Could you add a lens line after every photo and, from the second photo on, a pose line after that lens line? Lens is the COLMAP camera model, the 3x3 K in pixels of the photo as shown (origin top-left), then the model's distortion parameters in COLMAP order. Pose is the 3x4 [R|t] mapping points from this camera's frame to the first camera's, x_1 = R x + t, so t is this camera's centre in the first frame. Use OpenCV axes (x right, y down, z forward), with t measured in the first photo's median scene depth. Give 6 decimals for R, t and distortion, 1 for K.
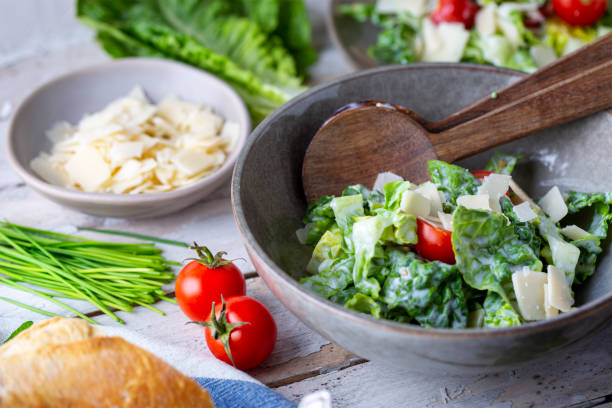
lens RADIAL K [[2034.6, 0, 306.0], [0, 2034.6, 204.0], [0, 0, 1]] dist [-0.163316, -0.210408]
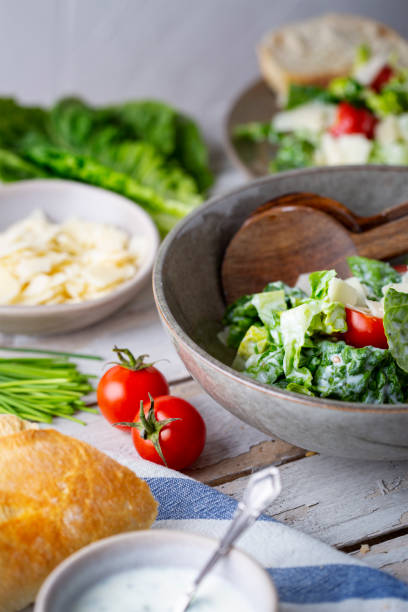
lens RADIAL K [[2034.6, 0, 204.0], [0, 2034.6, 306.0], [0, 0, 1]] dist [-0.163316, -0.210408]
pose [[0.998044, -0.041832, 0.046463, -0.058145], [0.045442, 0.995793, -0.079567, 0.081007], [-0.042939, 0.081522, 0.995746, 0.027986]]
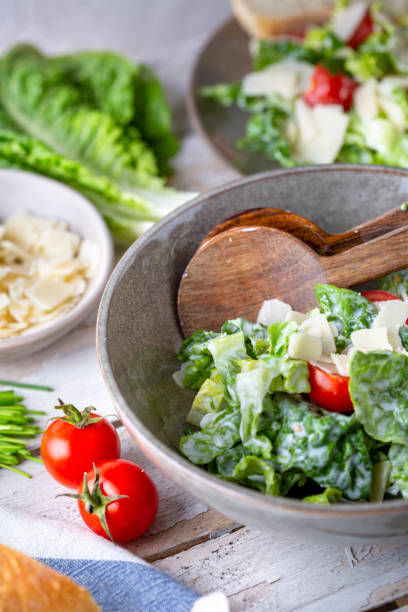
lens RADIAL K [[2034.6, 0, 204.0], [0, 2034.6, 306.0], [0, 0, 1]] dist [-0.163316, -0.210408]
pose [[0.997686, -0.066467, 0.014291, -0.001539], [0.064968, 0.994031, 0.087640, -0.097335], [-0.020031, -0.086509, 0.996050, 0.120828]]
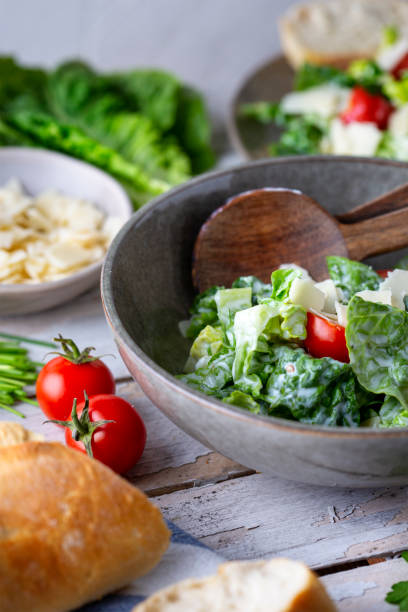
lens RADIAL K [[2034.6, 0, 204.0], [0, 2034.6, 306.0], [0, 0, 1]] dist [-0.163316, -0.210408]
pose [[0.999017, 0.035347, -0.026736, 0.032672], [-0.037005, 0.997244, -0.064306, 0.062569], [0.024389, 0.065233, 0.997572, 0.113637]]
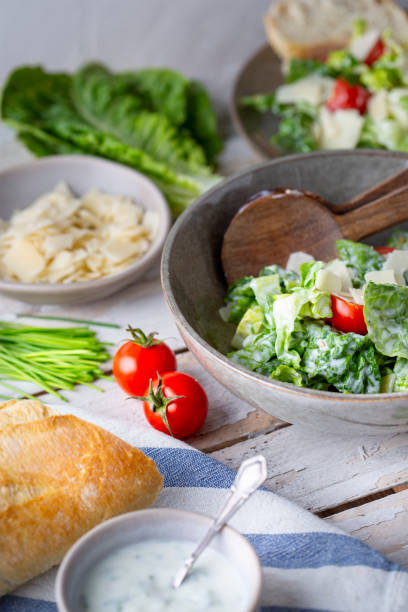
lens RADIAL K [[2034.6, 0, 204.0], [0, 2034.6, 306.0], [0, 0, 1]] dist [-0.163316, -0.210408]
pose [[0.998763, -0.046378, 0.017912, -0.034038], [0.045937, 0.998649, 0.024279, -0.016627], [-0.019013, -0.023426, 0.999545, -0.104635]]
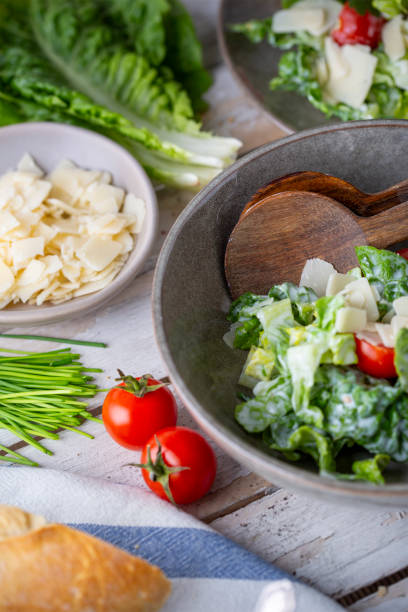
lens RADIAL K [[2034.6, 0, 204.0], [0, 2034.6, 306.0], [0, 0, 1]] dist [-0.163316, -0.210408]
pose [[0.994220, -0.107020, 0.008586, -0.020595], [0.102086, 0.967082, 0.233089, -0.229086], [-0.033249, -0.230865, 0.972418, 0.095265]]
